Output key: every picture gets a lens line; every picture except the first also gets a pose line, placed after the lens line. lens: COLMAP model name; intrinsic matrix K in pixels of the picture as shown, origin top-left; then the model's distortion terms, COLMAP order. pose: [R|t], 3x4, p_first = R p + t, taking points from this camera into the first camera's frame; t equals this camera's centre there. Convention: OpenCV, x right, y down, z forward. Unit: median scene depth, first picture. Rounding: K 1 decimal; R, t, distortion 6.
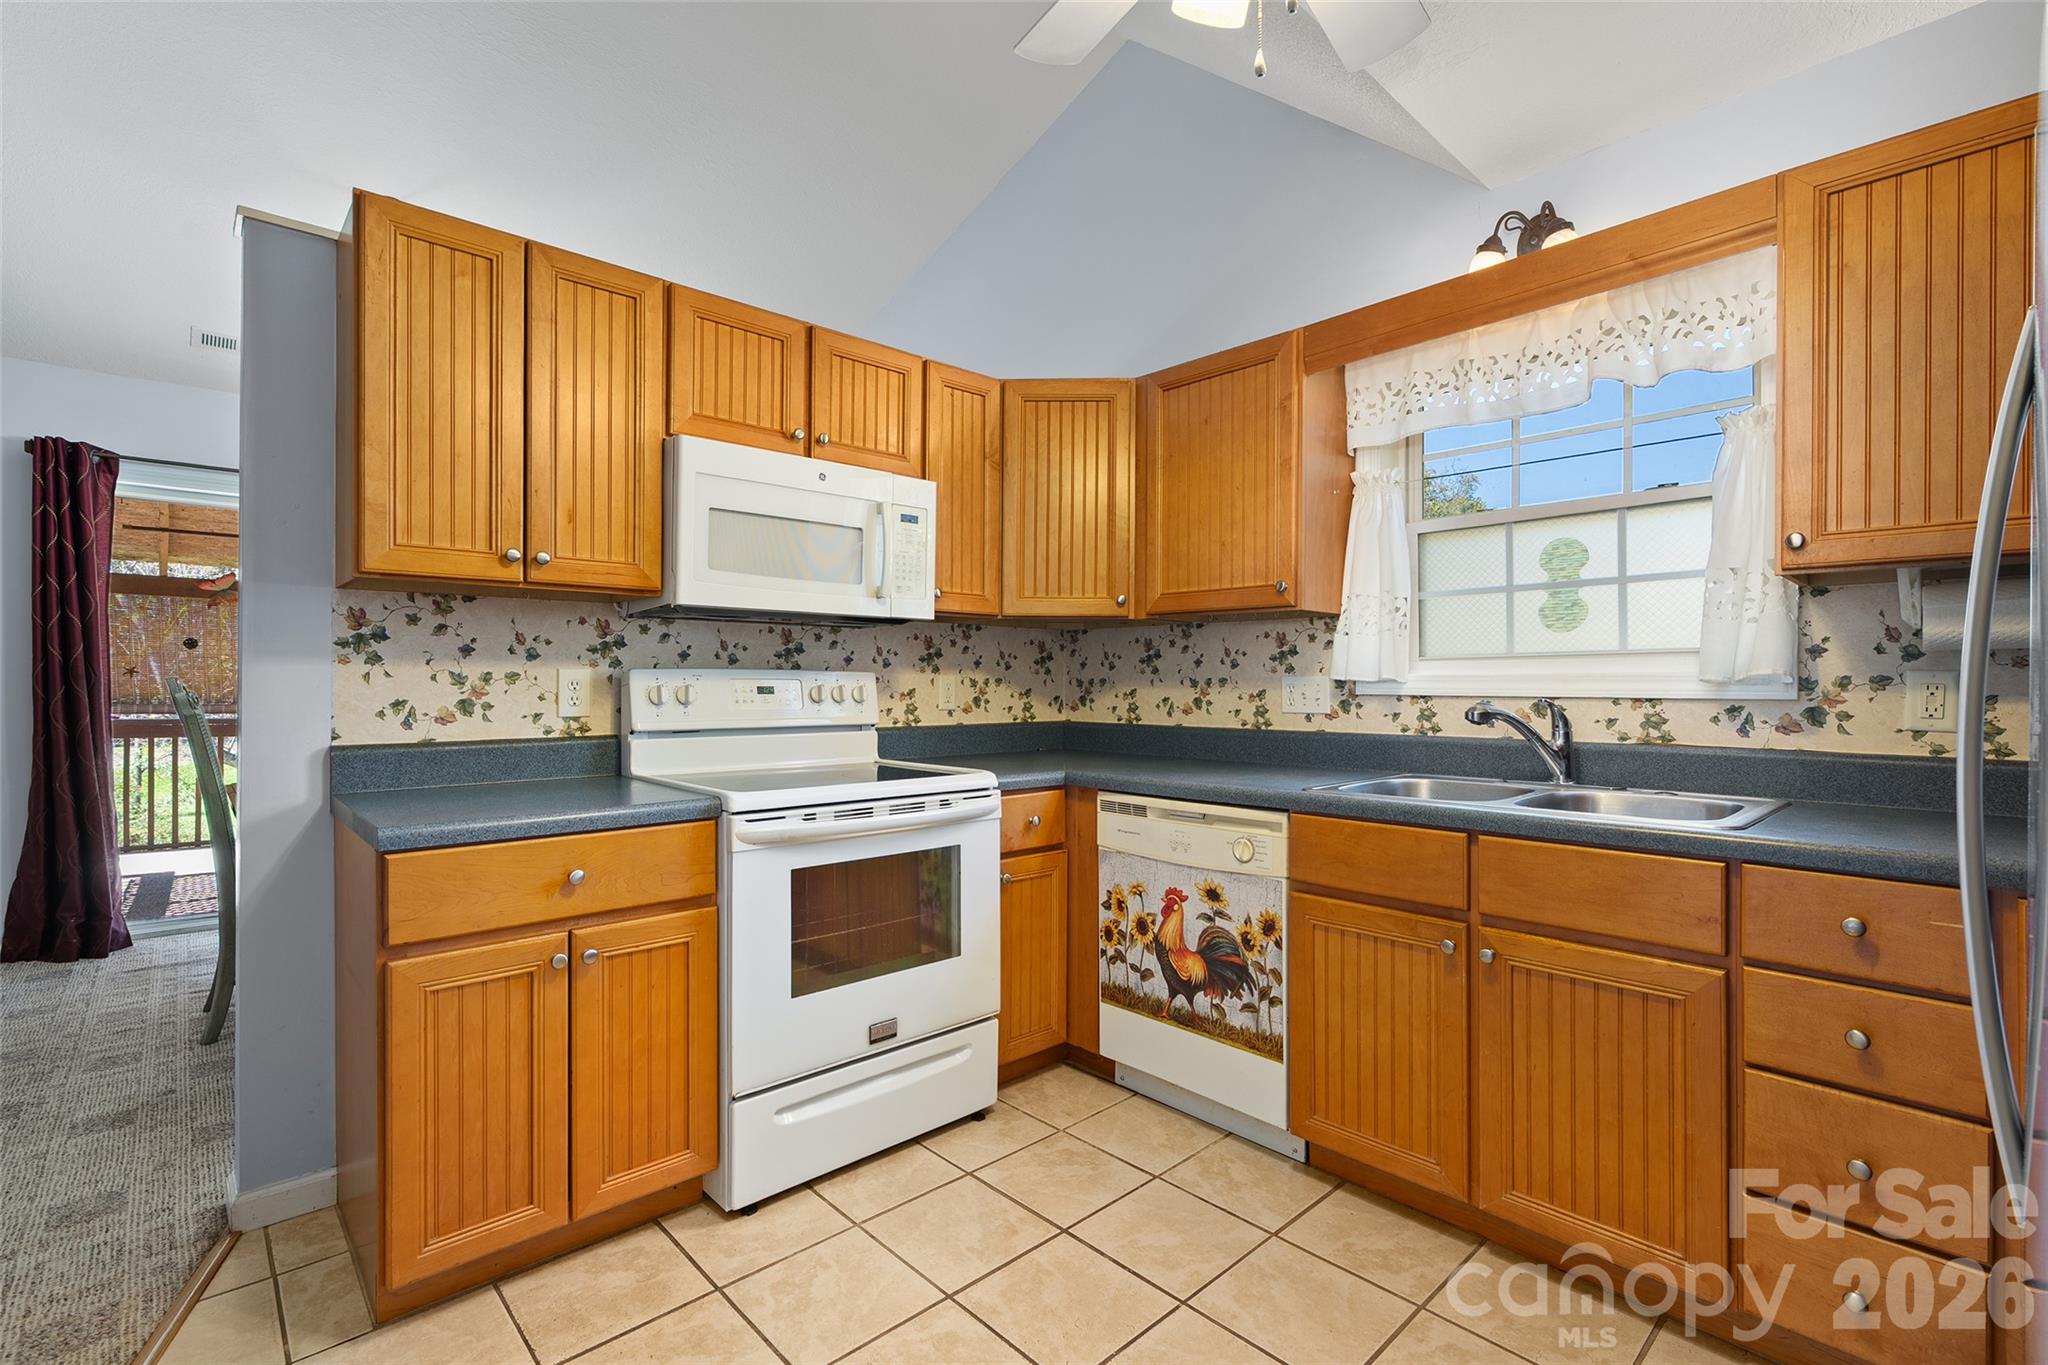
lens RADIAL K [[922.7, 0, 1015.8], [0, 922.7, 682.1], [0, 0, 1]] dist [-0.008186, 0.002421]
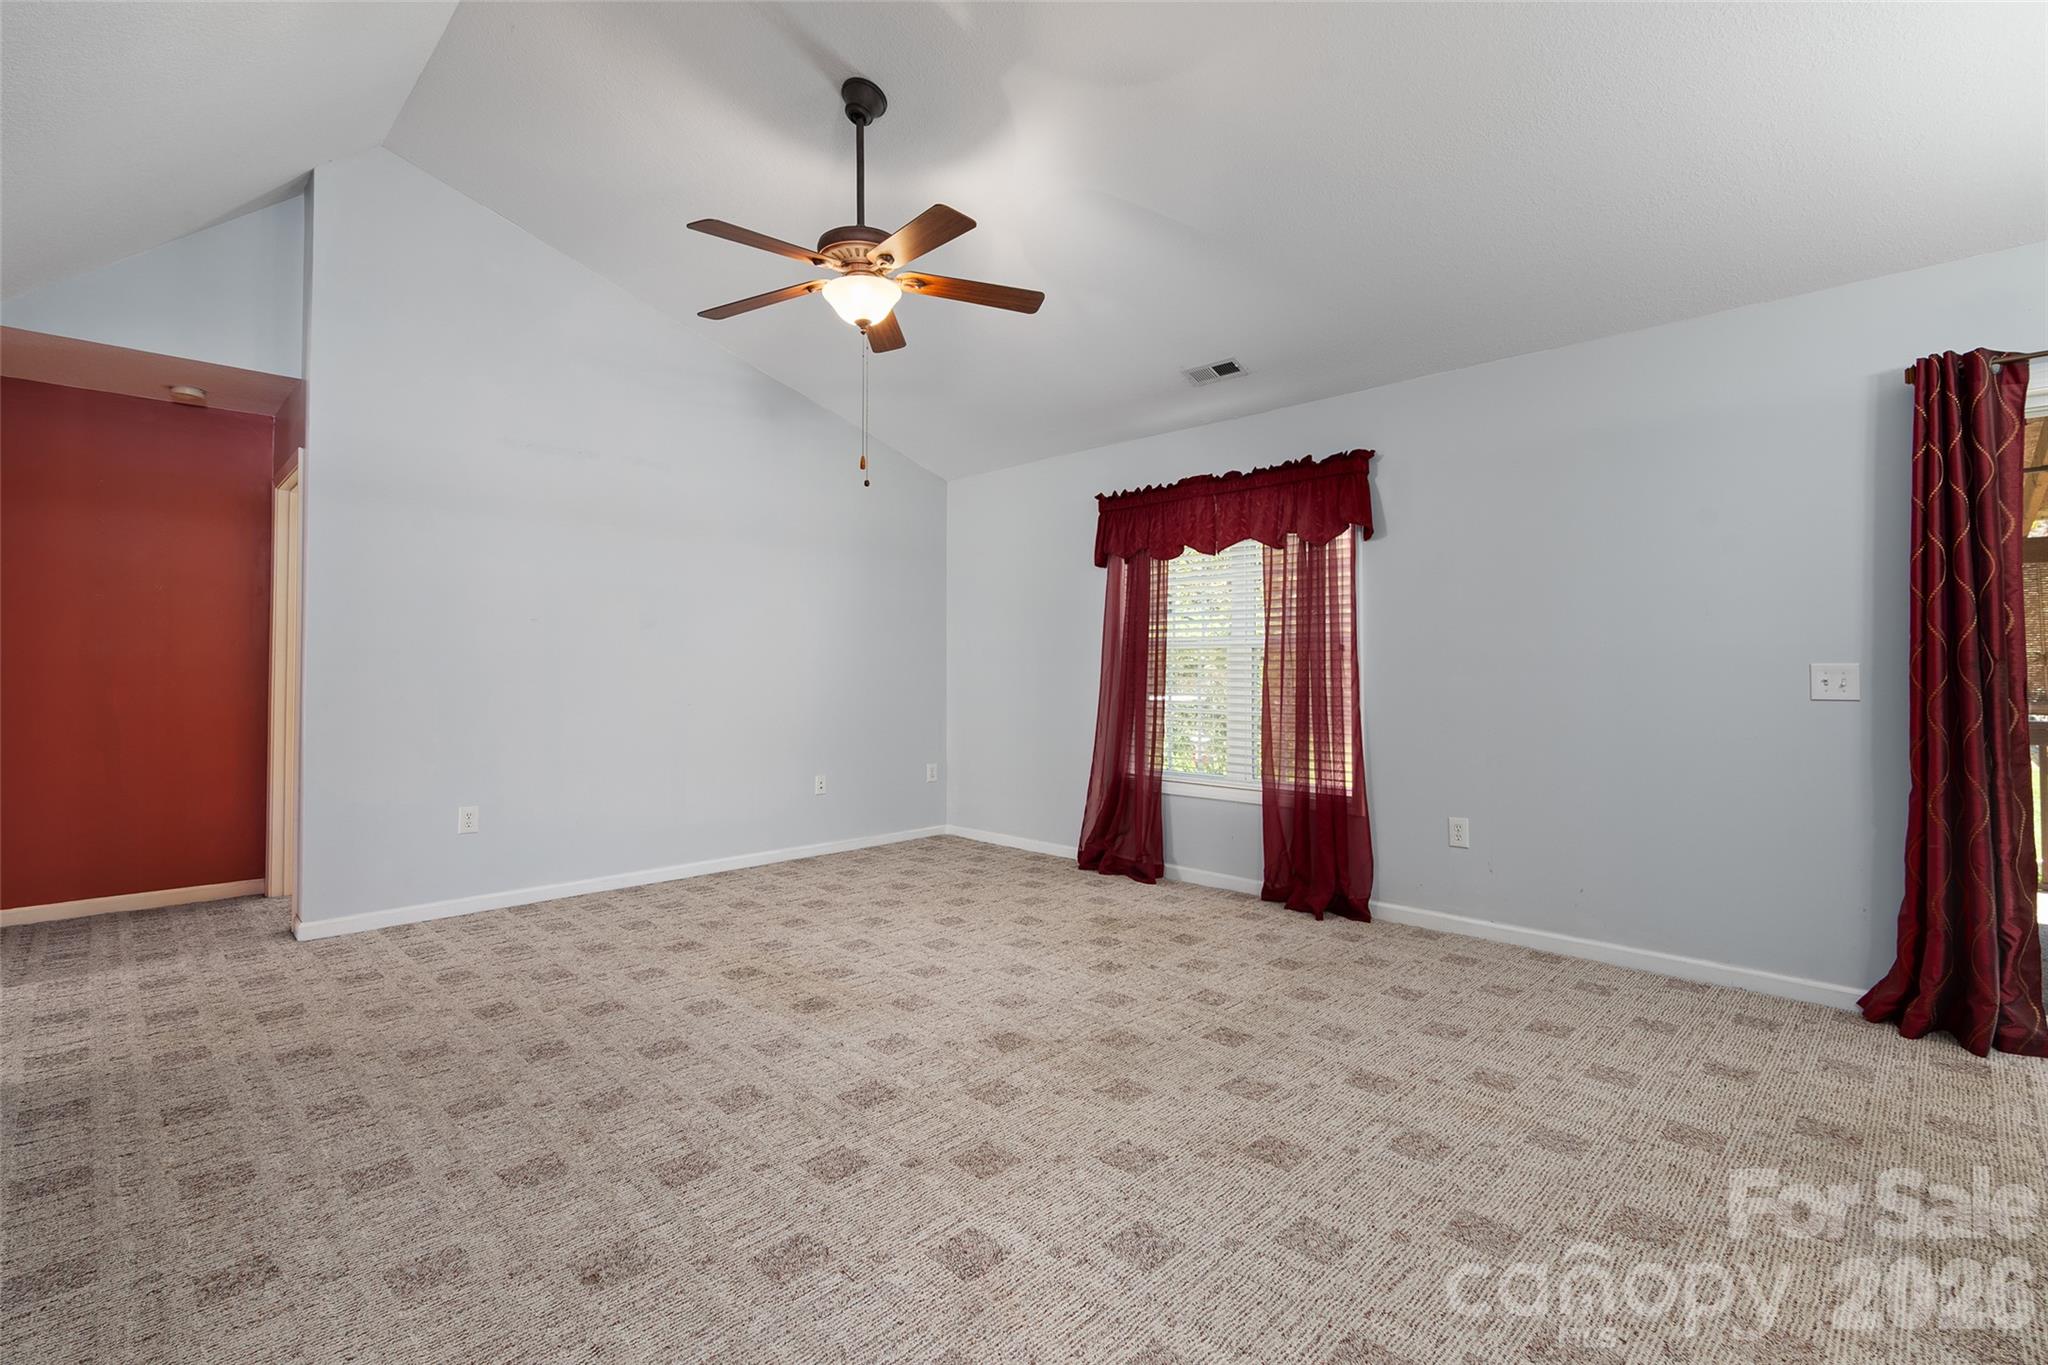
lens RADIAL K [[927.7, 0, 1016.7], [0, 927.7, 652.5], [0, 0, 1]] dist [-0.008414, 0.001132]
pose [[0.039105, -0.022370, -0.998985, -0.480843], [-0.000666, 0.999749, -0.022413, 0.003722], [0.999235, 0.001541, 0.039080, 0.297691]]
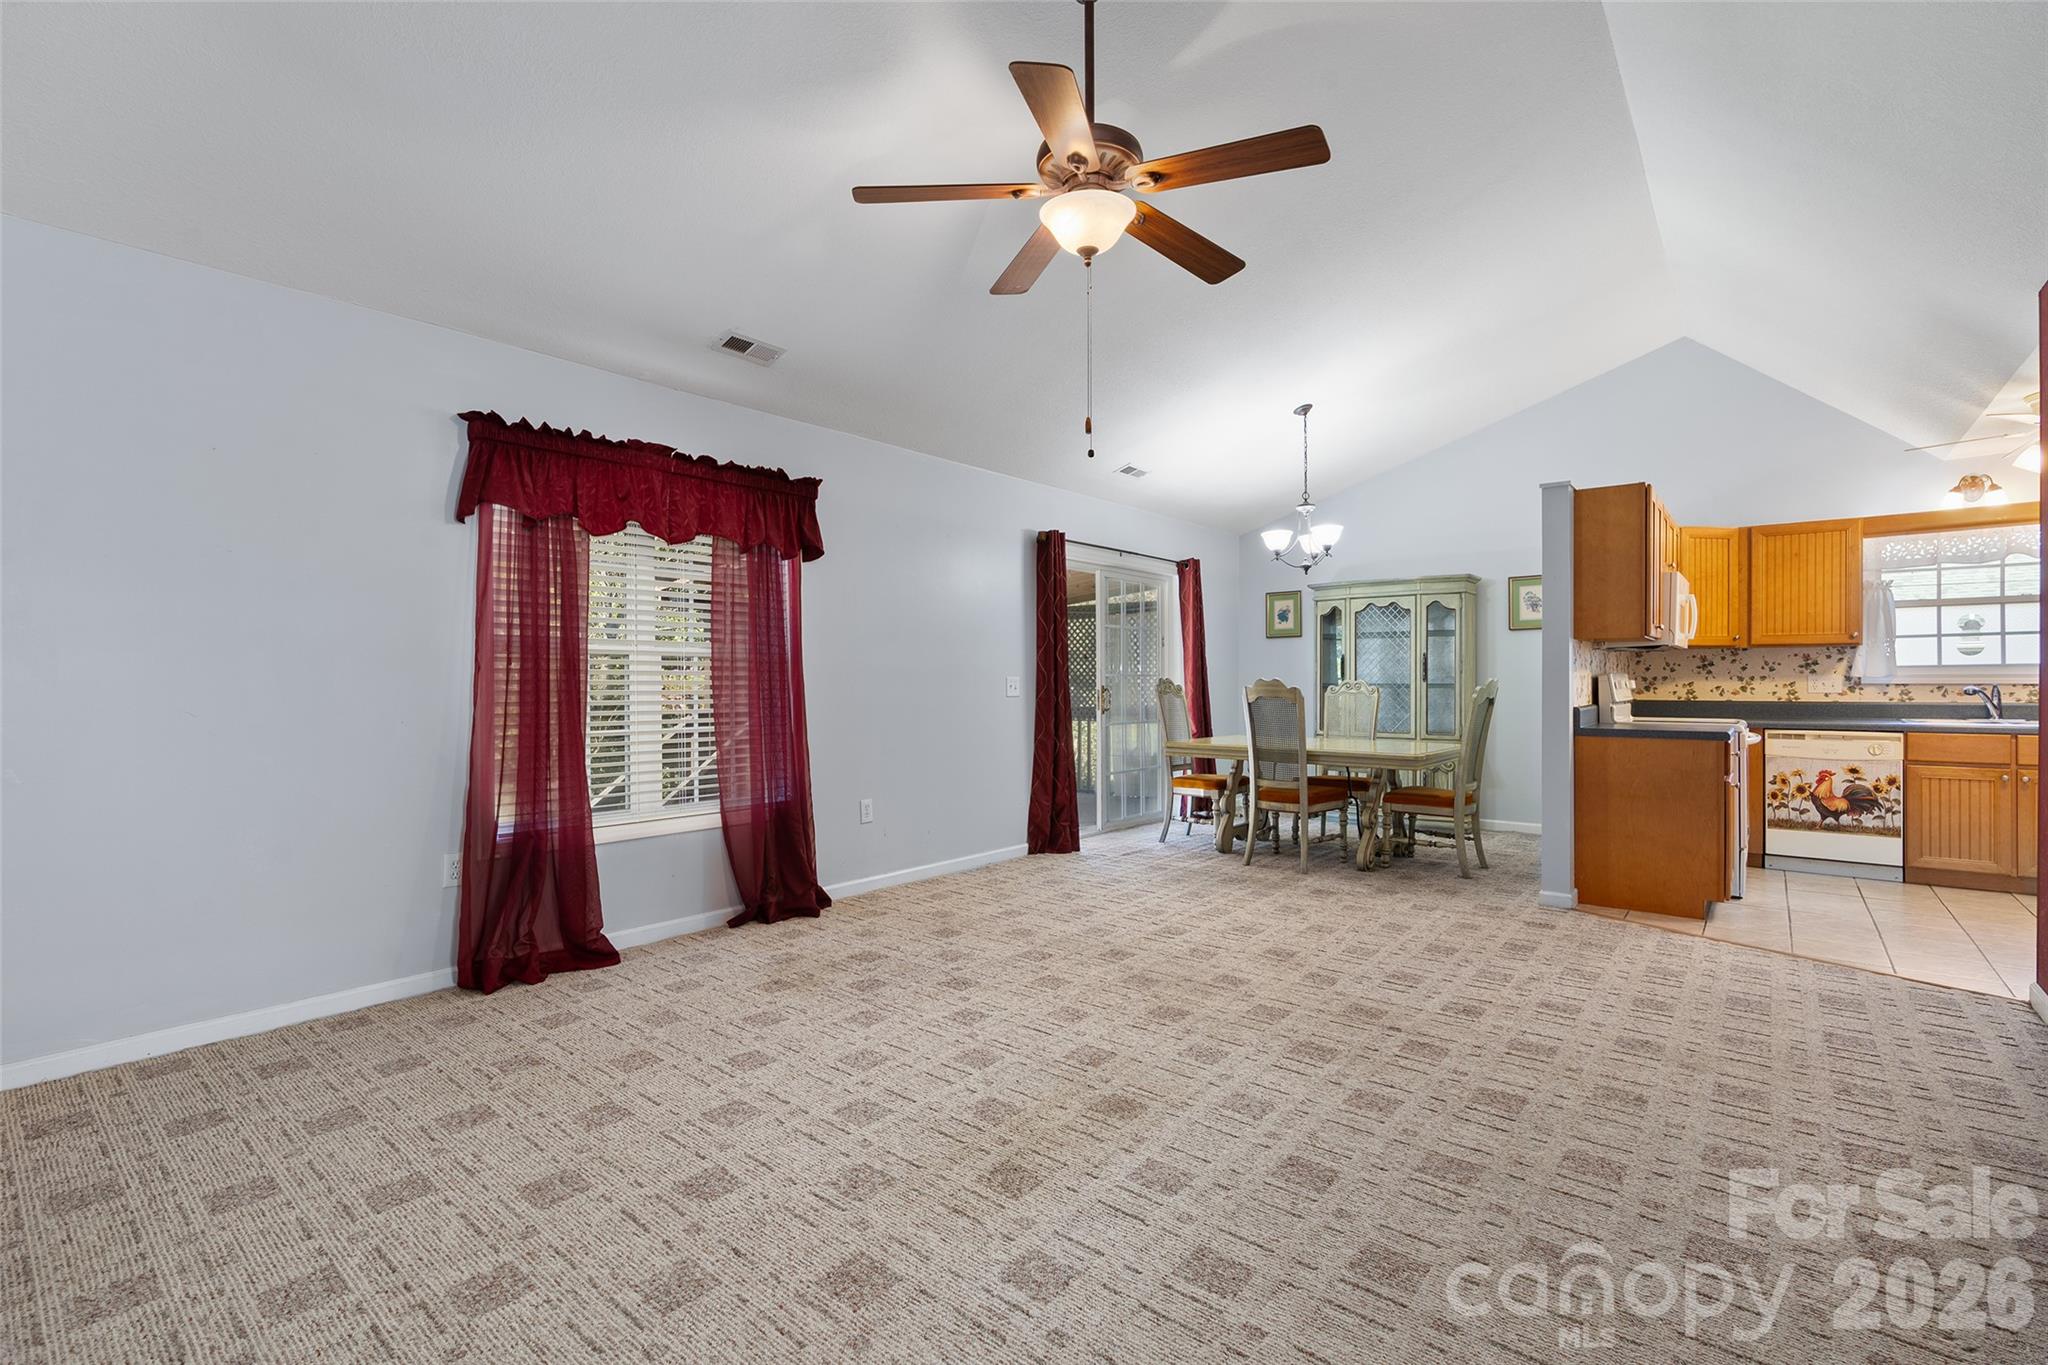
lens RADIAL K [[922.7, 0, 1015.8], [0, 922.7, 682.1], [0, 0, 1]] dist [-0.008186, 0.002421]
pose [[0.990834, -0.004395, 0.135013, -2.048115], [0.004119, 0.999989, 0.002328, -0.003314], [-0.135022, -0.001751, 0.990841, -0.928228]]
